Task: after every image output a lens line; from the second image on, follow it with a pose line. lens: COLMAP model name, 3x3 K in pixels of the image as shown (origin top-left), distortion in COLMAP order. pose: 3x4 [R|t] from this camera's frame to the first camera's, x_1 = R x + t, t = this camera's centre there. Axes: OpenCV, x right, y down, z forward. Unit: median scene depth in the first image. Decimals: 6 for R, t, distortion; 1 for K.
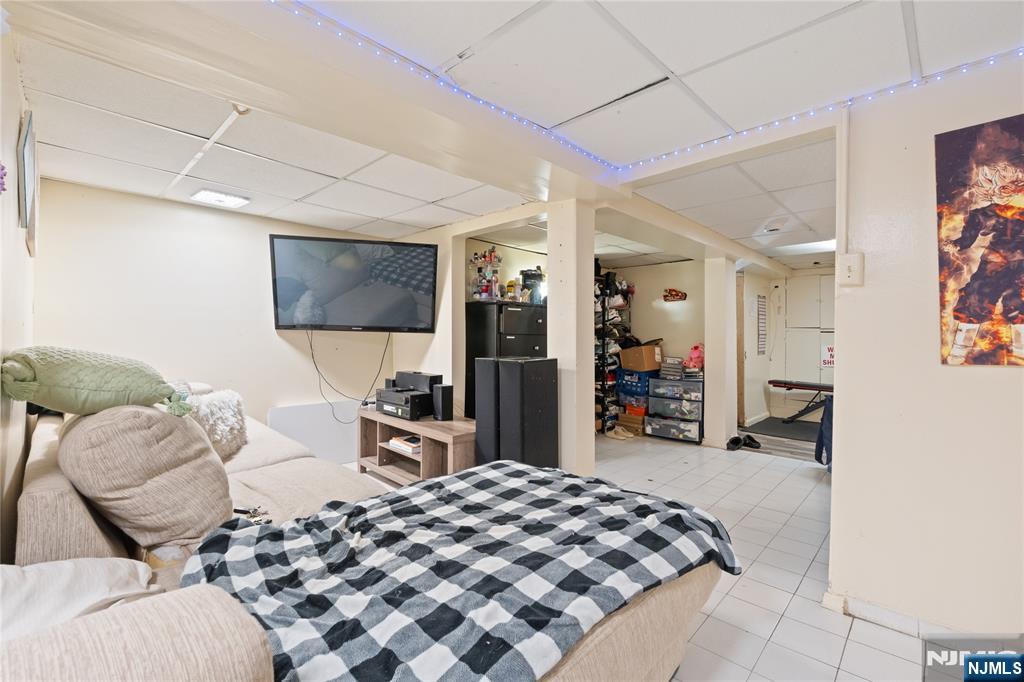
lens RADIAL K [[458.4, 0, 511.3], [0, 458.4, 334.3], [0, 0, 1]] dist [-0.000913, -0.000012]
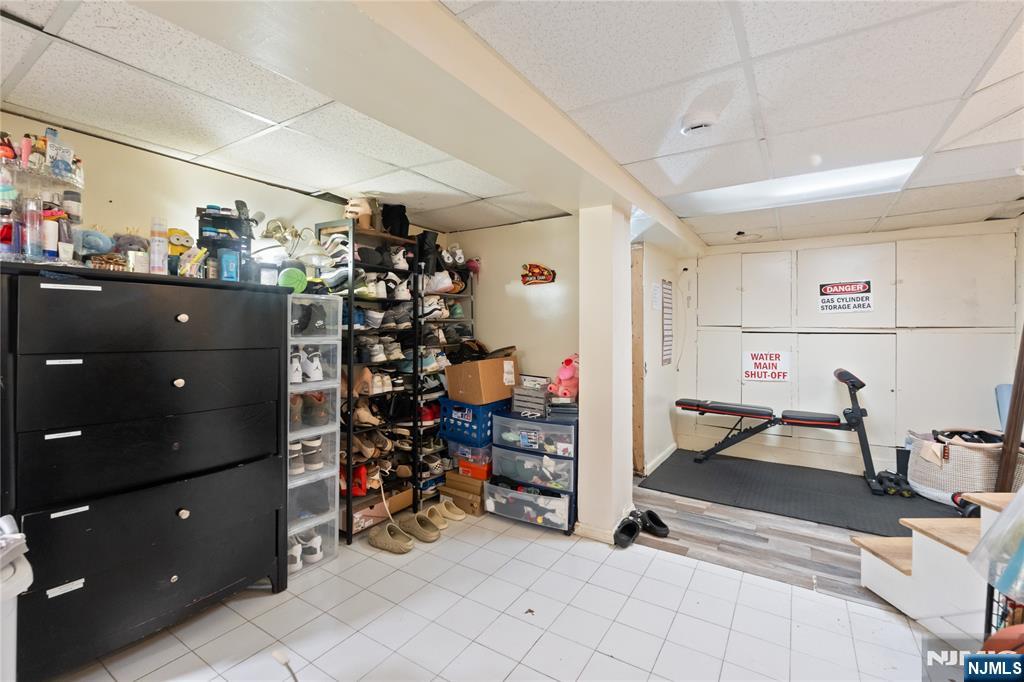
lens RADIAL K [[458.4, 0, 511.3], [0, 458.4, 334.3], [0, 0, 1]] dist [-0.000913, -0.000012]
pose [[0.982674, -0.004625, 0.185283, 0.213290], [0.002201, 0.999909, 0.013286, -0.014108], [-0.185327, -0.012648, 0.982595, 0.415824]]
